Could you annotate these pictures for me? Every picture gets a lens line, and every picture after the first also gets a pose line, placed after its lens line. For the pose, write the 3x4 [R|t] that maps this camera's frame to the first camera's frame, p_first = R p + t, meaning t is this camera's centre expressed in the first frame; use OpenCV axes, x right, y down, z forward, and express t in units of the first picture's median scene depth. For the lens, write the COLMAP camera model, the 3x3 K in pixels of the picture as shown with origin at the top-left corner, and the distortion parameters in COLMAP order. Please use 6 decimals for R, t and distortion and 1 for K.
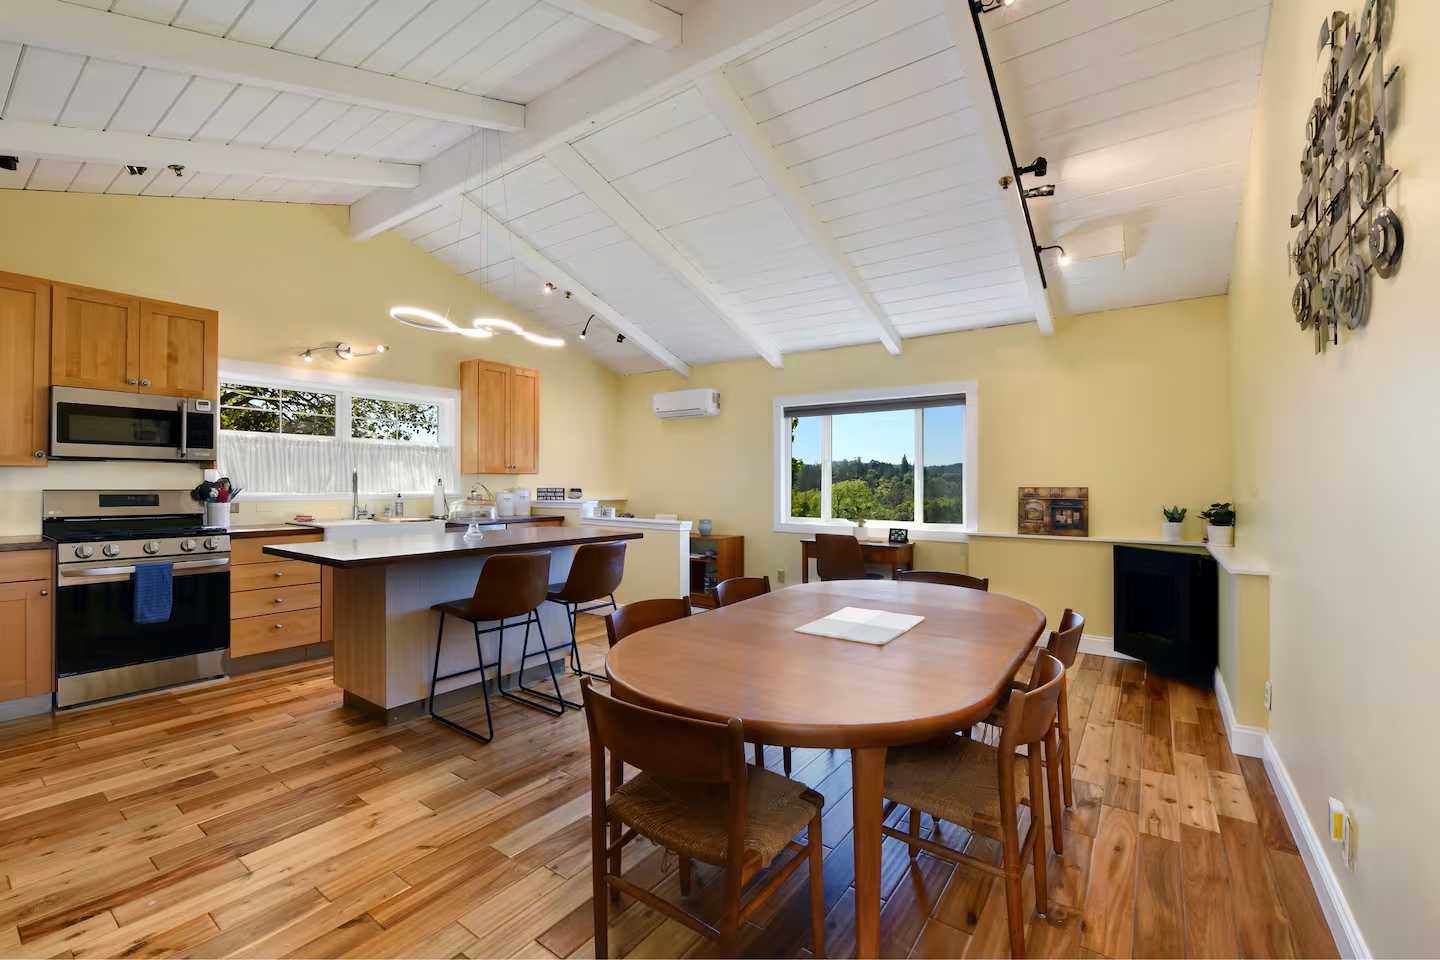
lens RADIAL K [[604.7, 0, 719.0], [0, 604.7, 473.8], [0, 0, 1]] dist [-0.005568, -0.003196]
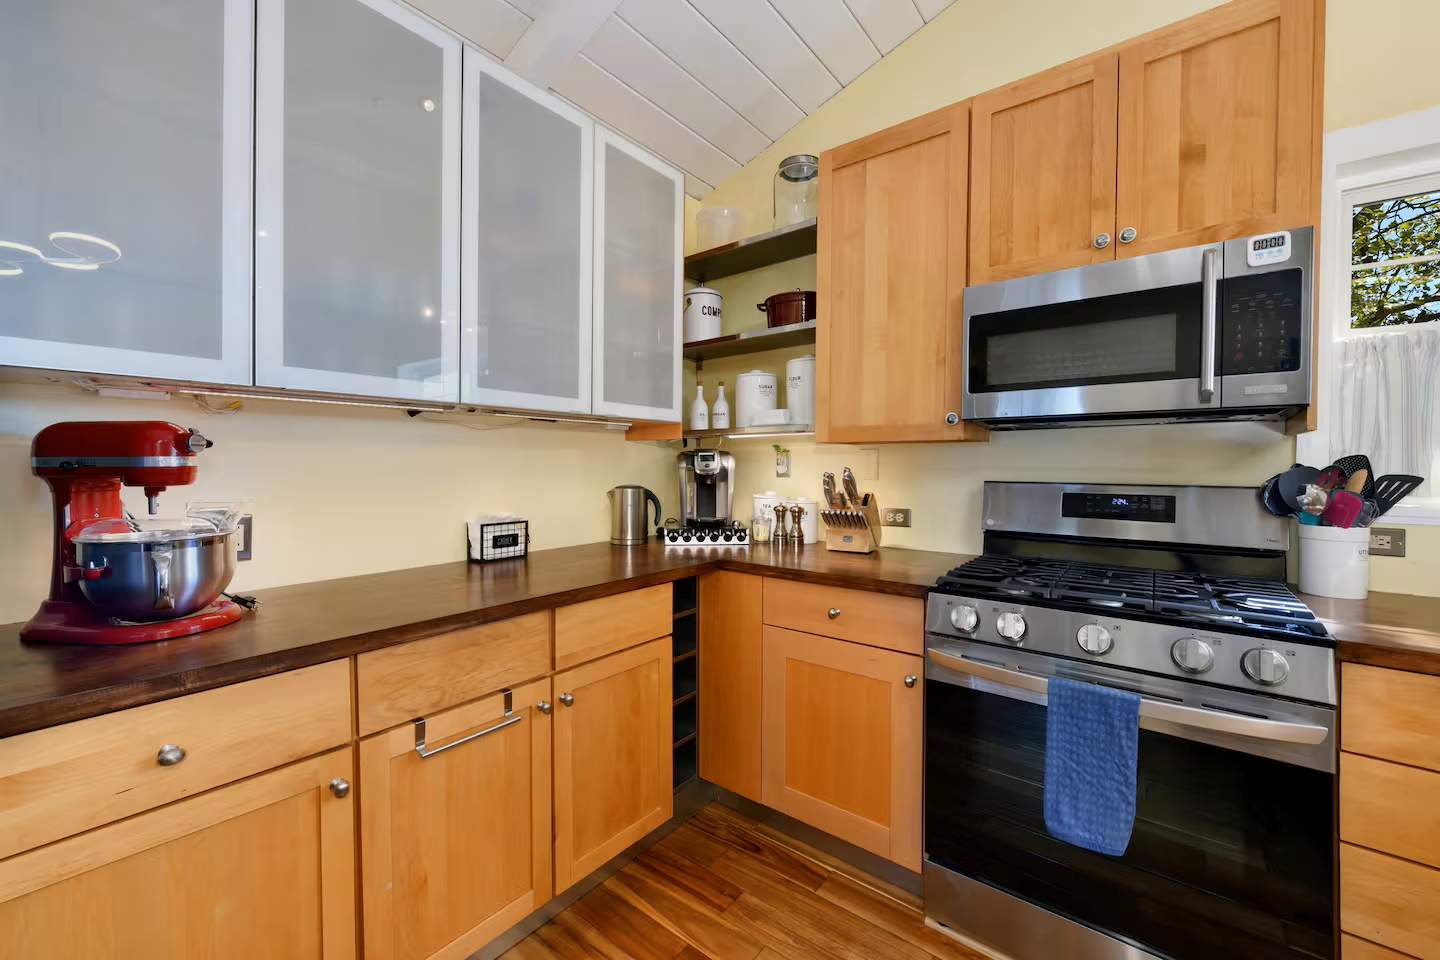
lens RADIAL K [[567.9, 0, 713.7], [0, 567.9, 480.0], [0, 0, 1]] dist [-0.010436, 0.000147]
pose [[-0.041193, 0.016914, -0.999008, -0.538333], [0.011778, 0.999795, 0.016441, 0.012509], [0.999082, -0.011089, -0.041383, 0.719454]]
